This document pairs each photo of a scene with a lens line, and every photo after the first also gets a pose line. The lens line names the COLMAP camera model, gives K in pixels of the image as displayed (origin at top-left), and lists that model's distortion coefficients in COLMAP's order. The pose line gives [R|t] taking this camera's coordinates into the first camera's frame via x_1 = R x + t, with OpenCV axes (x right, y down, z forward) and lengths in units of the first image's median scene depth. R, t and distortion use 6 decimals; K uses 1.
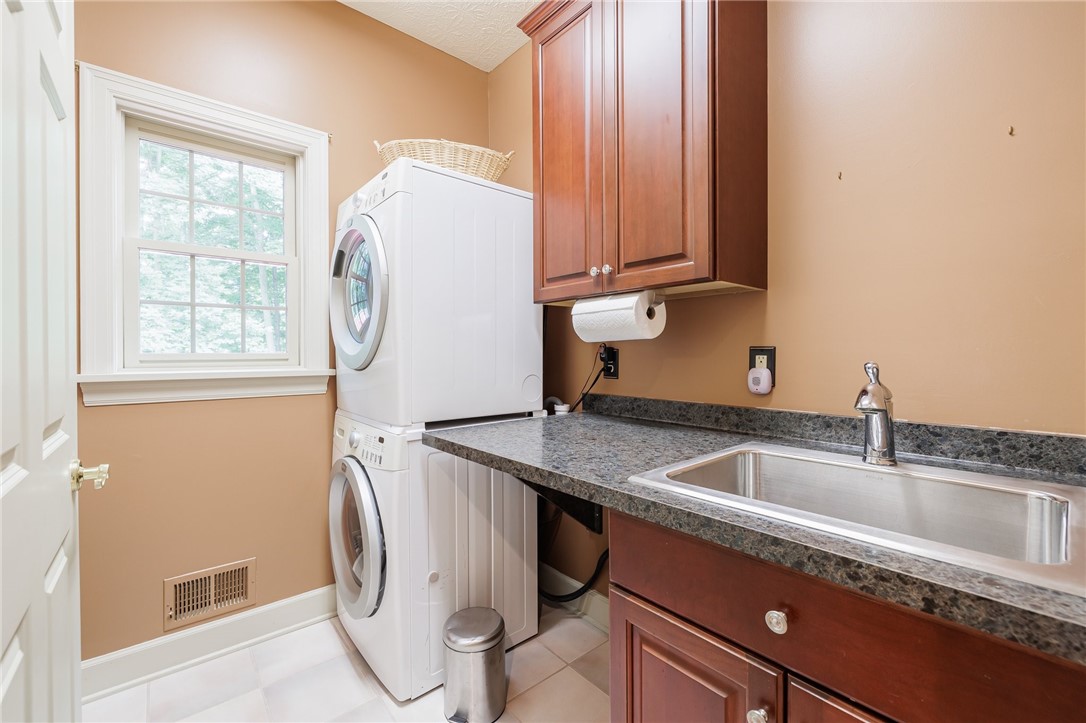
lens RADIAL K [[455.4, 0, 541.4], [0, 455.4, 356.8], [0, 0, 1]] dist [0.001748, -0.000249]
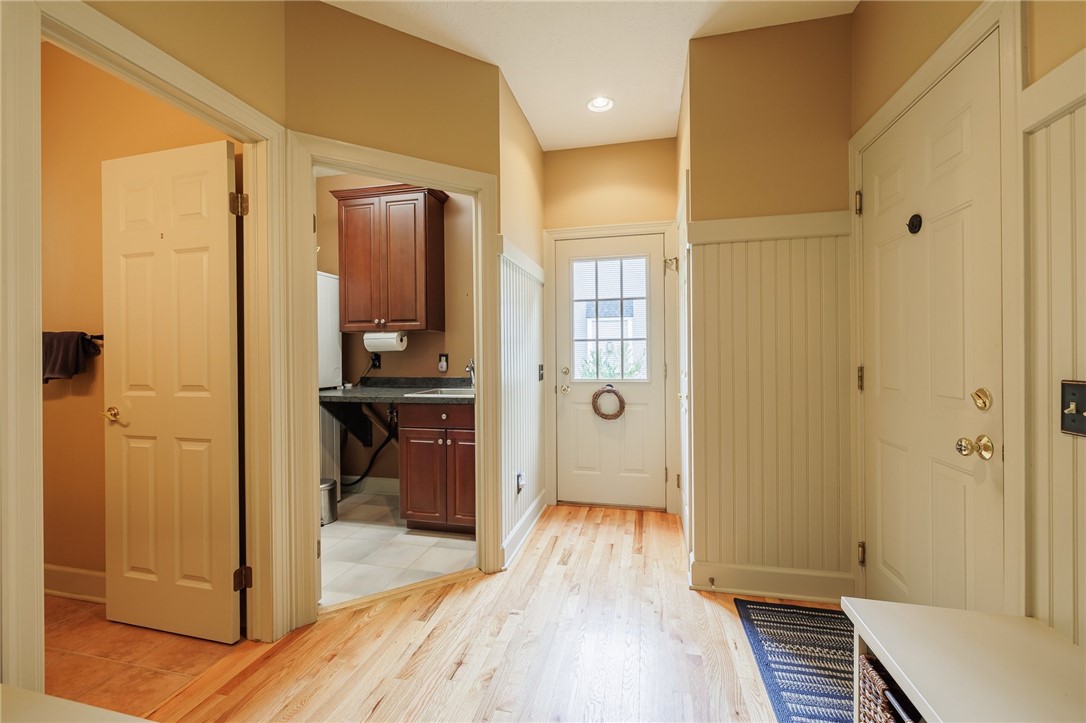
lens RADIAL K [[455.4, 0, 539.3], [0, 455.4, 359.9], [0, 0, 1]] dist [0.001748, -0.000249]
pose [[0.806163, -0.005695, 0.591666, -0.562727], [0.009305, 0.999952, -0.003055, 0.023326], [-0.591621, 0.007968, 0.806177, -1.299258]]
